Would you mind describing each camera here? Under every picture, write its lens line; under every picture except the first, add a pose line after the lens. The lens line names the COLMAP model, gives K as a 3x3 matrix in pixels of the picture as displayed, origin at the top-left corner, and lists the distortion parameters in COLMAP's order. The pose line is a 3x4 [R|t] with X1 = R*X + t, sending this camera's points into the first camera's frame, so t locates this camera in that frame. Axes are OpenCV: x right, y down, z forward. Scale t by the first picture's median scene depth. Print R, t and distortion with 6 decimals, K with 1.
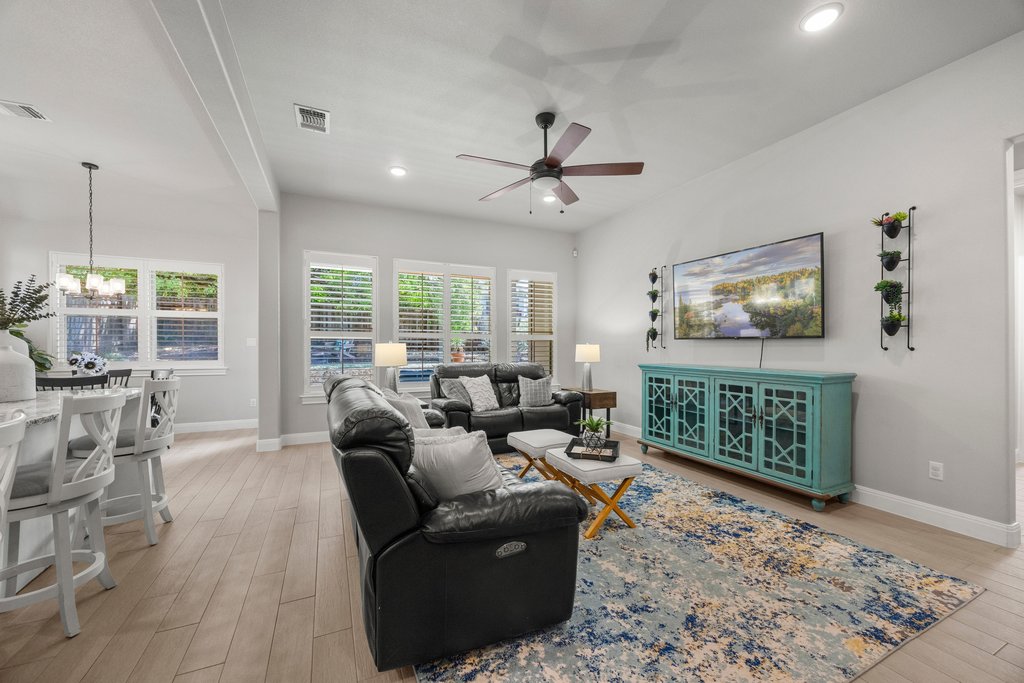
lens RADIAL K [[393.2, 0, 513.8], [0, 393.2, 348.3], [0, 0, 1]] dist [-0.001772, -0.000386]
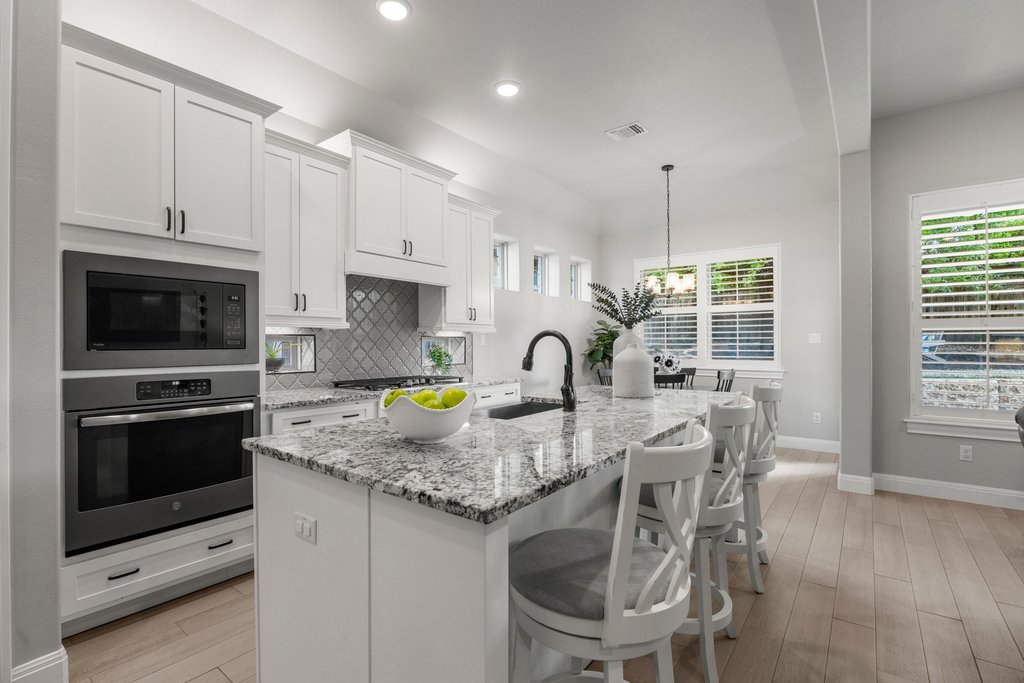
lens RADIAL K [[473.7, 0, 507.5], [0, 473.7, 341.3], [0, 0, 1]] dist [-0.019689, -0.000080]
pose [[0.464554, -0.007370, -0.885514, -0.186961], [-0.001675, 0.999956, -0.009201, -0.000729], [0.885543, 0.005758, 0.464522, 0.060834]]
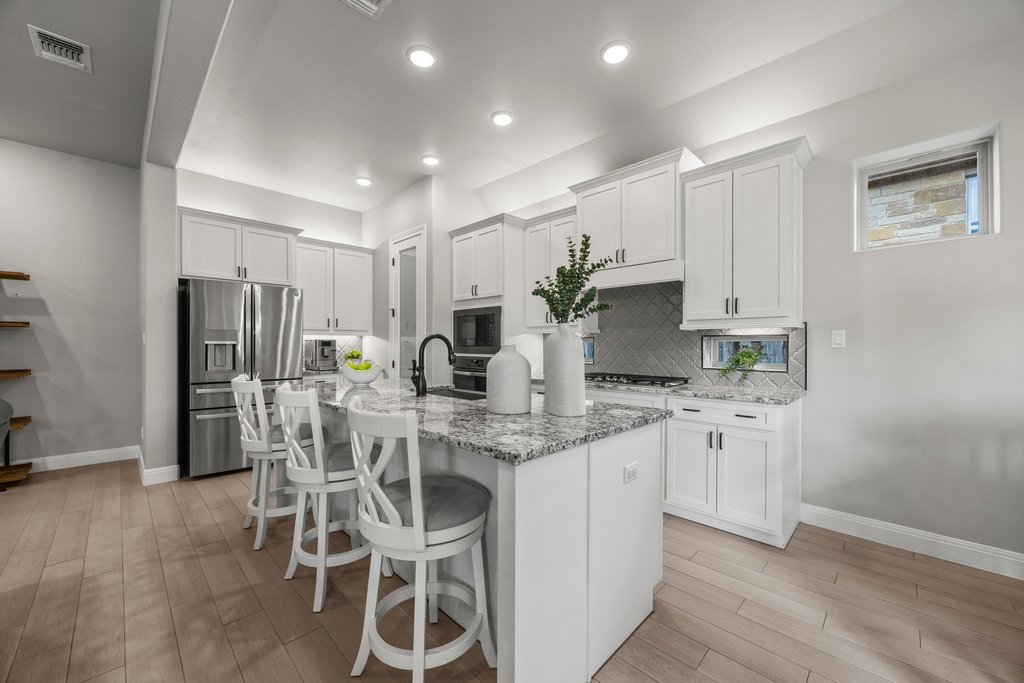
lens RADIAL K [[393.2, 0, 510.0], [0, 393.2, 343.0], [0, 0, 1]] dist [-0.001772, -0.000386]
pose [[-0.940545, -0.002124, -0.339662, -1.204785], [-0.004838, 0.999963, 0.007141, -0.026255], [0.339634, 0.008360, -0.940520, 2.571619]]
